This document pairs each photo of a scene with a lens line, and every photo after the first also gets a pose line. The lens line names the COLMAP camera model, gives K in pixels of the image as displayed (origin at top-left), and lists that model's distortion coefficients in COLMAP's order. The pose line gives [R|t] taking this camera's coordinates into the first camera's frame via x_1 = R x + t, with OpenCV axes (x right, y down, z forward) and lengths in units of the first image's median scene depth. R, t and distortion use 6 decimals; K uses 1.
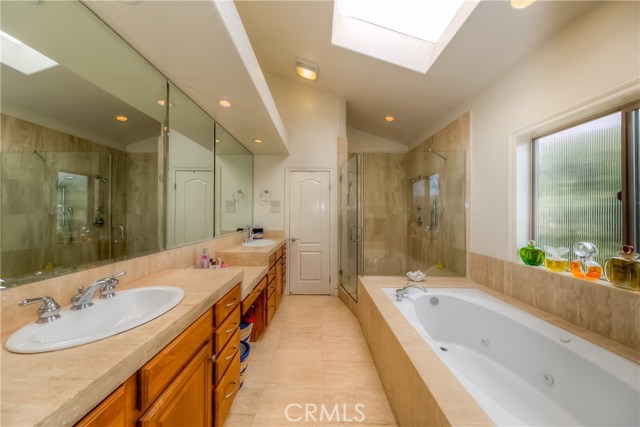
lens RADIAL K [[203.4, 0, 320.0], [0, 203.4, 213.5], [0, 0, 1]] dist [-0.000124, -0.000043]
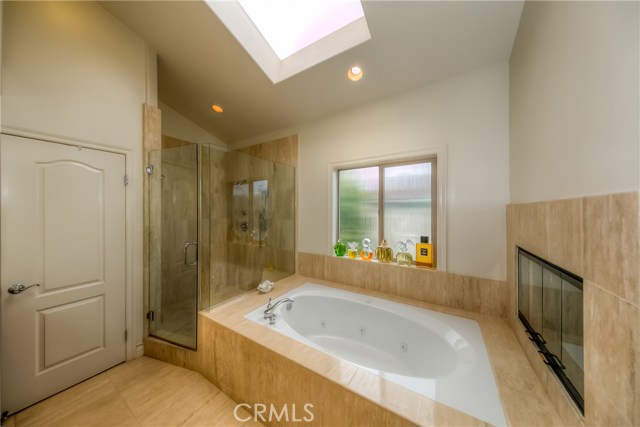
lens RADIAL K [[199.1, 0, 320.4], [0, 199.1, 210.5], [0, 0, 1]] dist [0.008059, -0.000127]
pose [[0.534429, -0.000530, 0.845213, -0.182162], [-0.000567, 0.999999, 0.000985, -0.055195], [-0.845213, -0.001006, 0.534428, 0.250695]]
